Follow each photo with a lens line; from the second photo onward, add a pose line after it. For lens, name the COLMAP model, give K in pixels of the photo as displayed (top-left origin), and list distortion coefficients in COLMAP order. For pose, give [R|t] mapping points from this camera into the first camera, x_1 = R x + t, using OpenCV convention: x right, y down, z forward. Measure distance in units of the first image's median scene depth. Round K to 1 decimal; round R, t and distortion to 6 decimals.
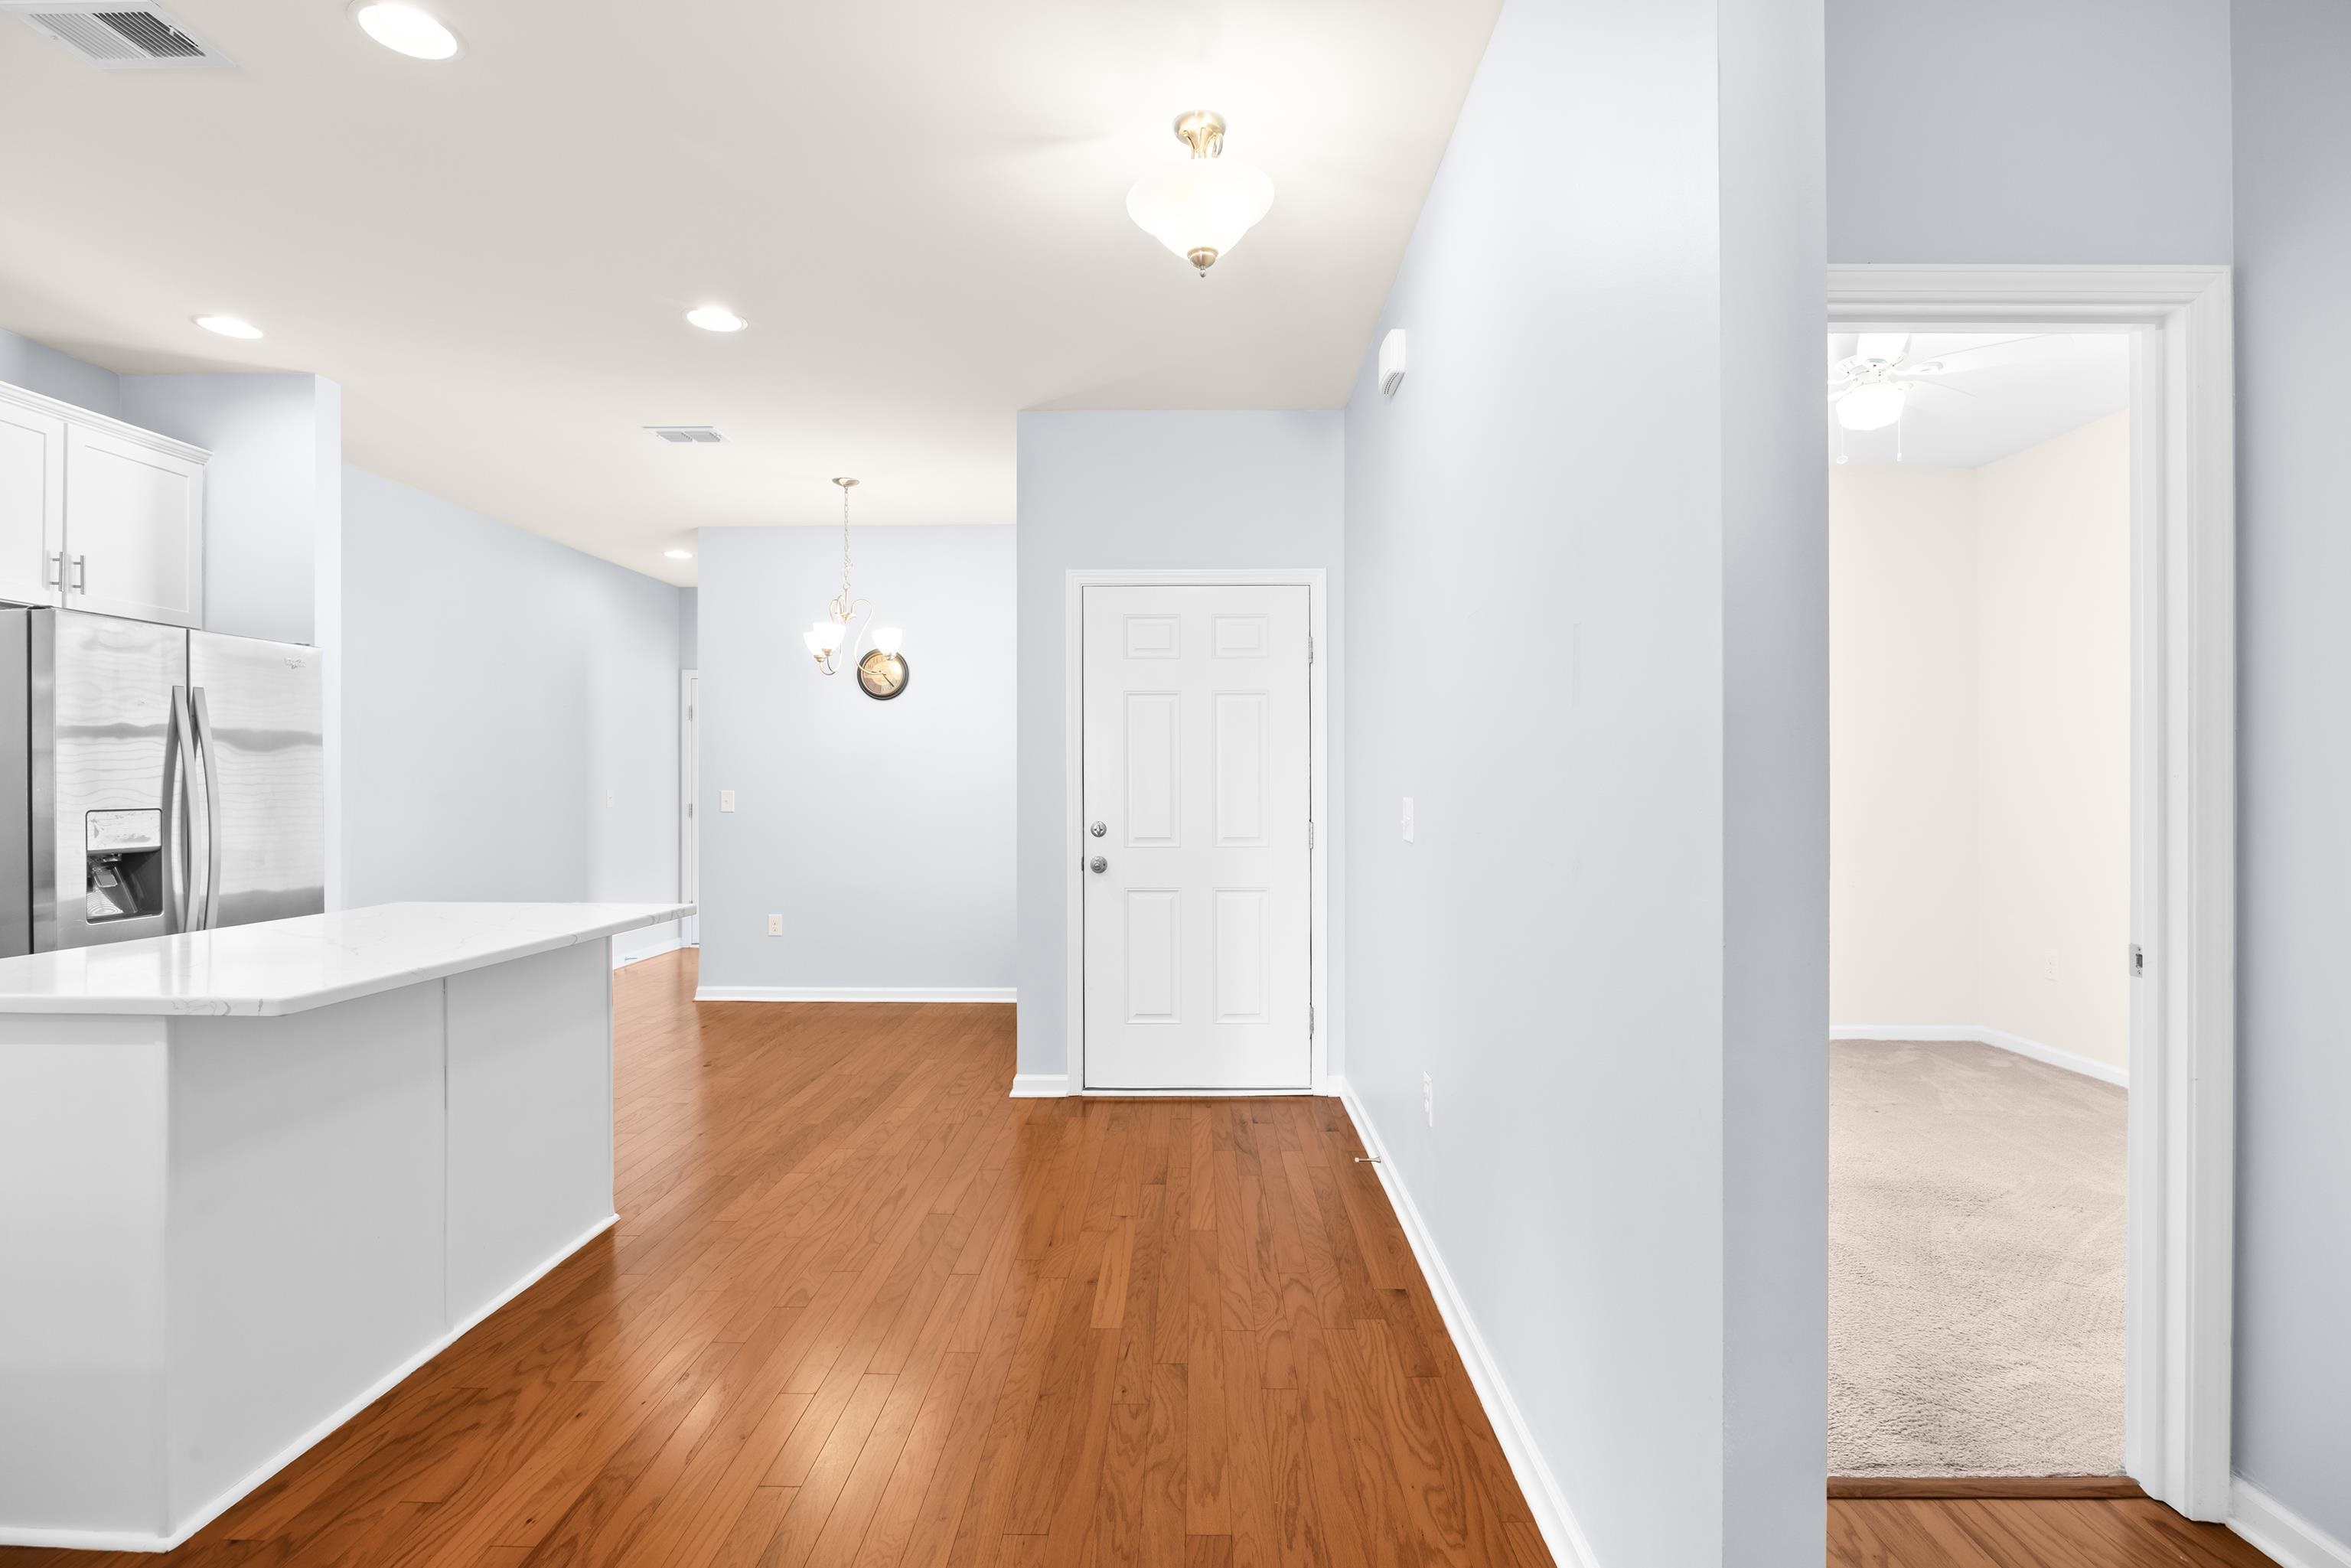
lens RADIAL K [[1110.8, 0, 1162.1], [0, 1110.8, 793.8], [0, 0, 1]] dist [-0.011629, -0.000430]
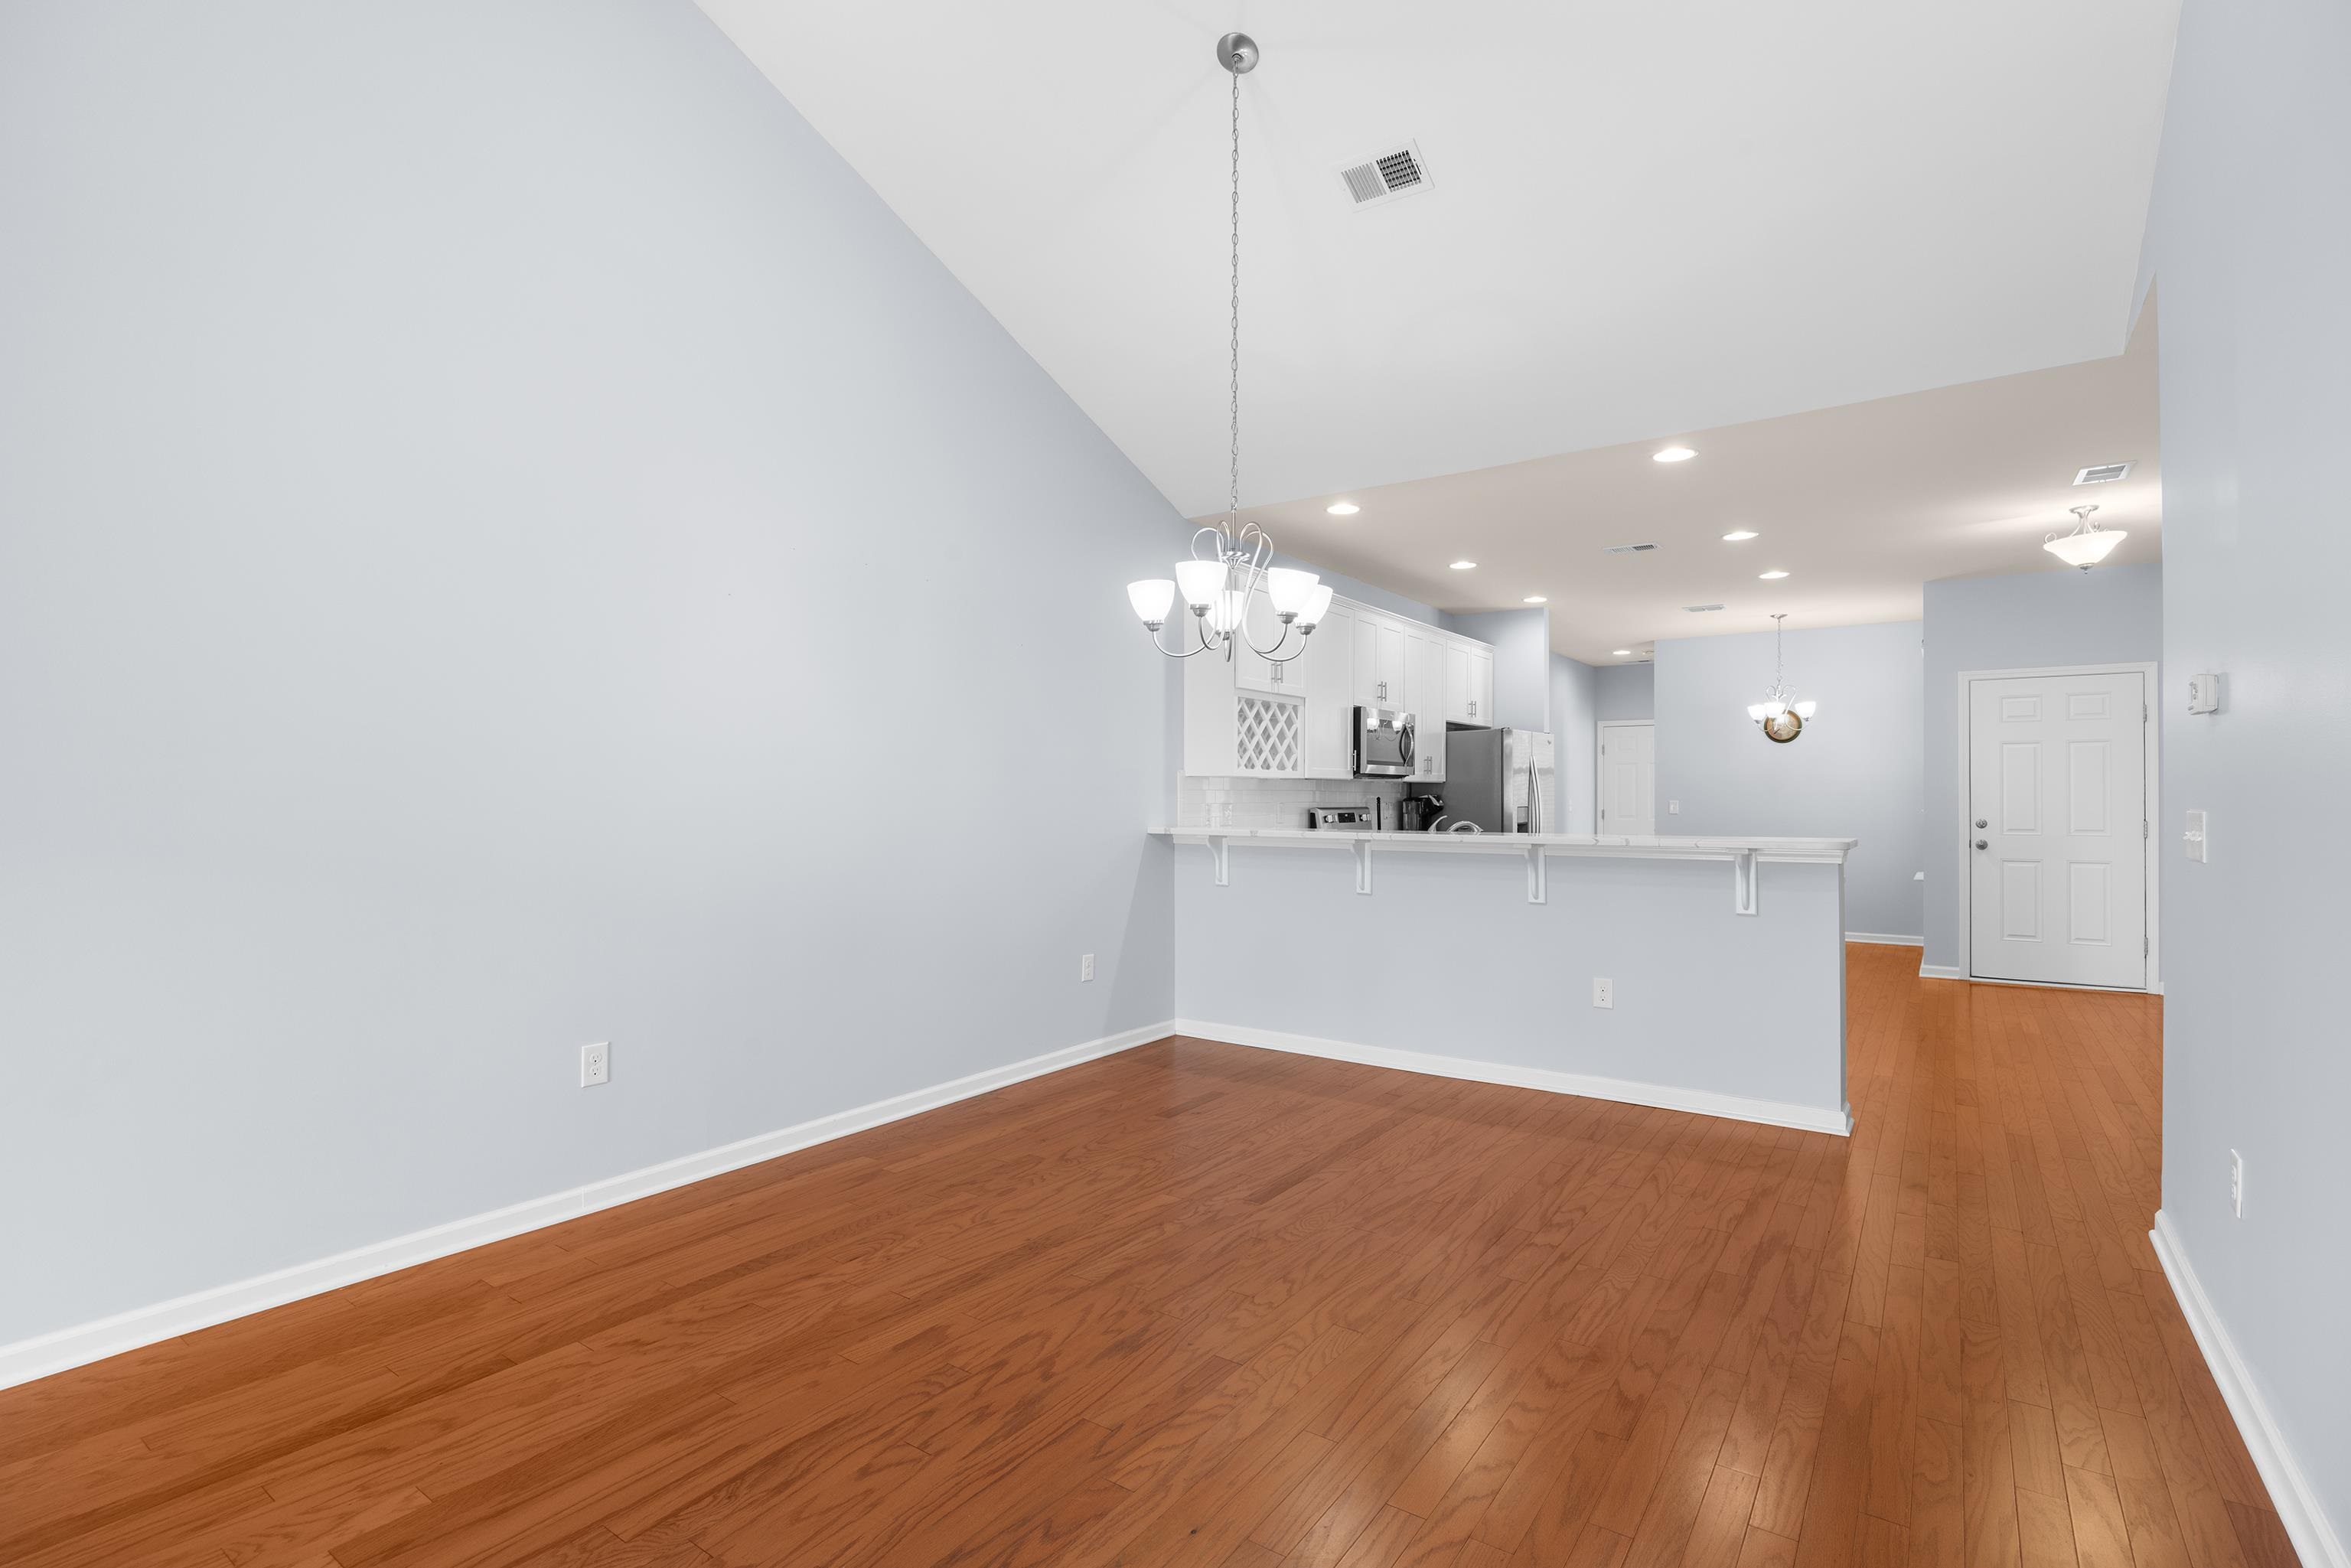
lens RADIAL K [[1110.8, 0, 1162.1], [0, 1110.8, 793.8], [0, 0, 1]] dist [-0.011629, -0.000430]
pose [[0.830832, -0.002171, -0.556519, -0.209283], [-0.004934, 0.999924, -0.011266, 0.015571], [0.556502, 0.012106, 0.830758, -1.435073]]
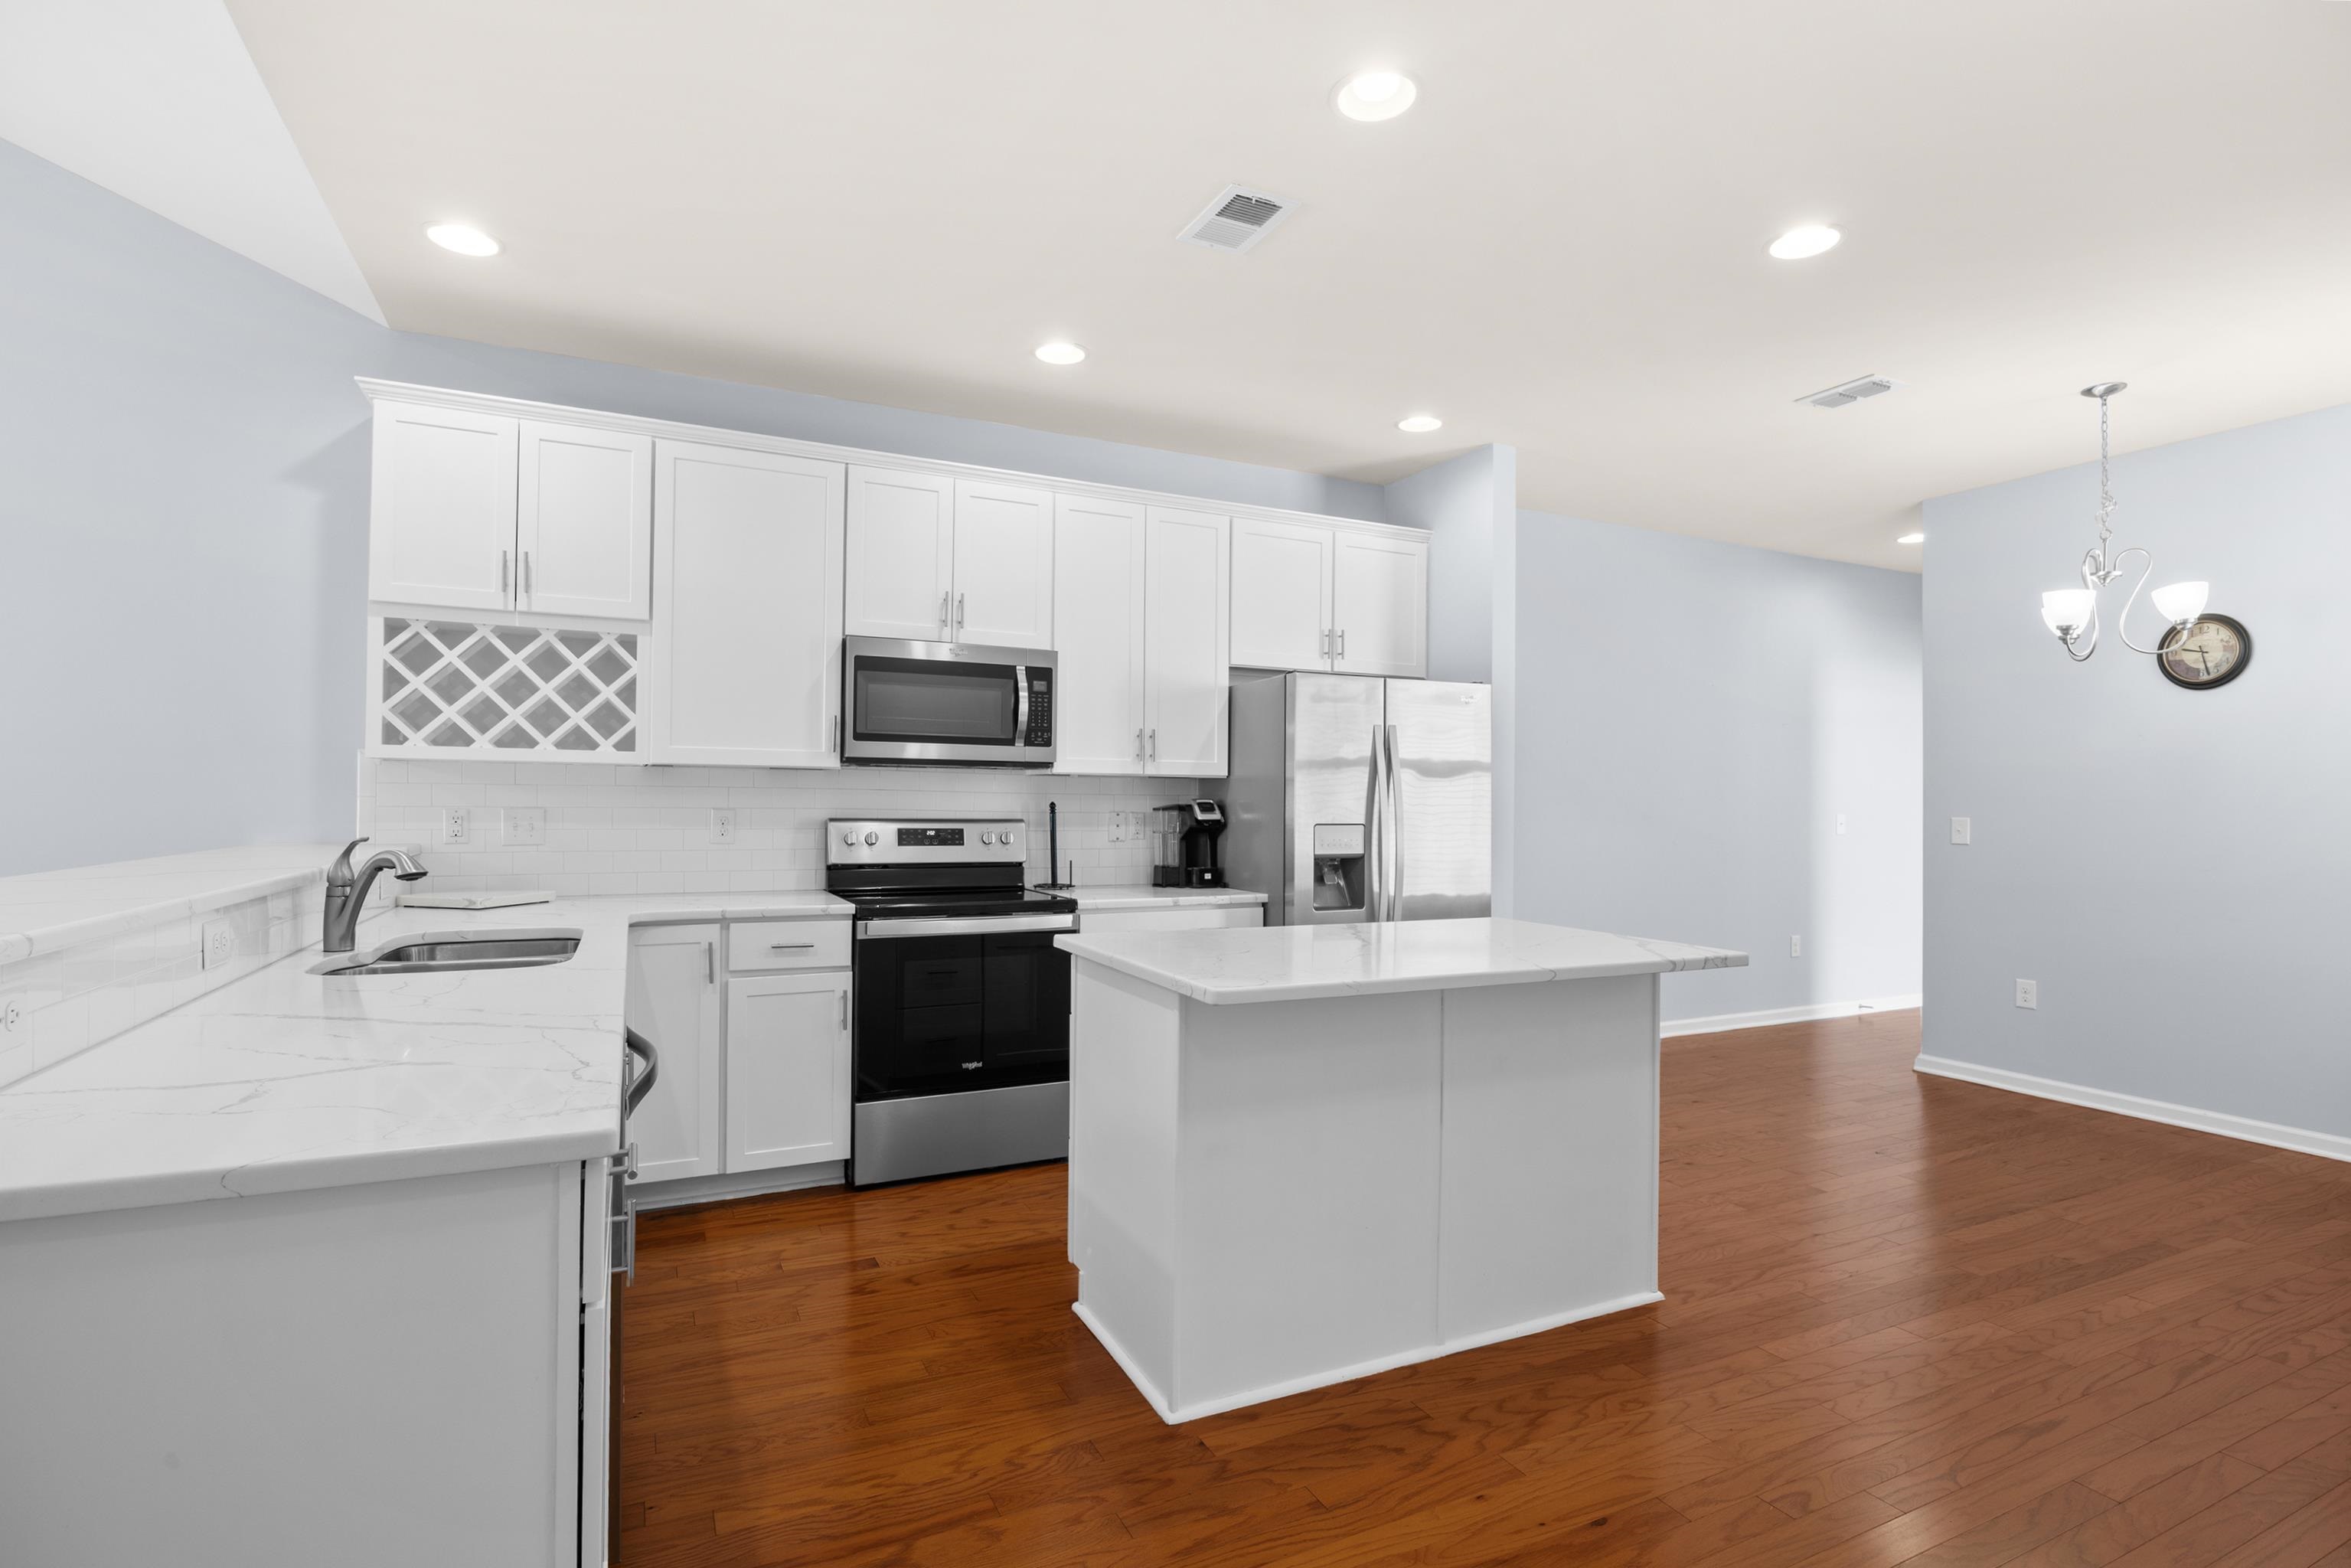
lens RADIAL K [[1110.9, 0, 1162.1], [0, 1110.9, 793.8], [0, 0, 1]] dist [-0.011629, -0.000430]
pose [[0.456395, -0.001657, -0.889776, 0.109492], [-0.017284, 0.999793, -0.010728, -0.003257], [0.889609, 0.020275, 0.456272, 0.221834]]
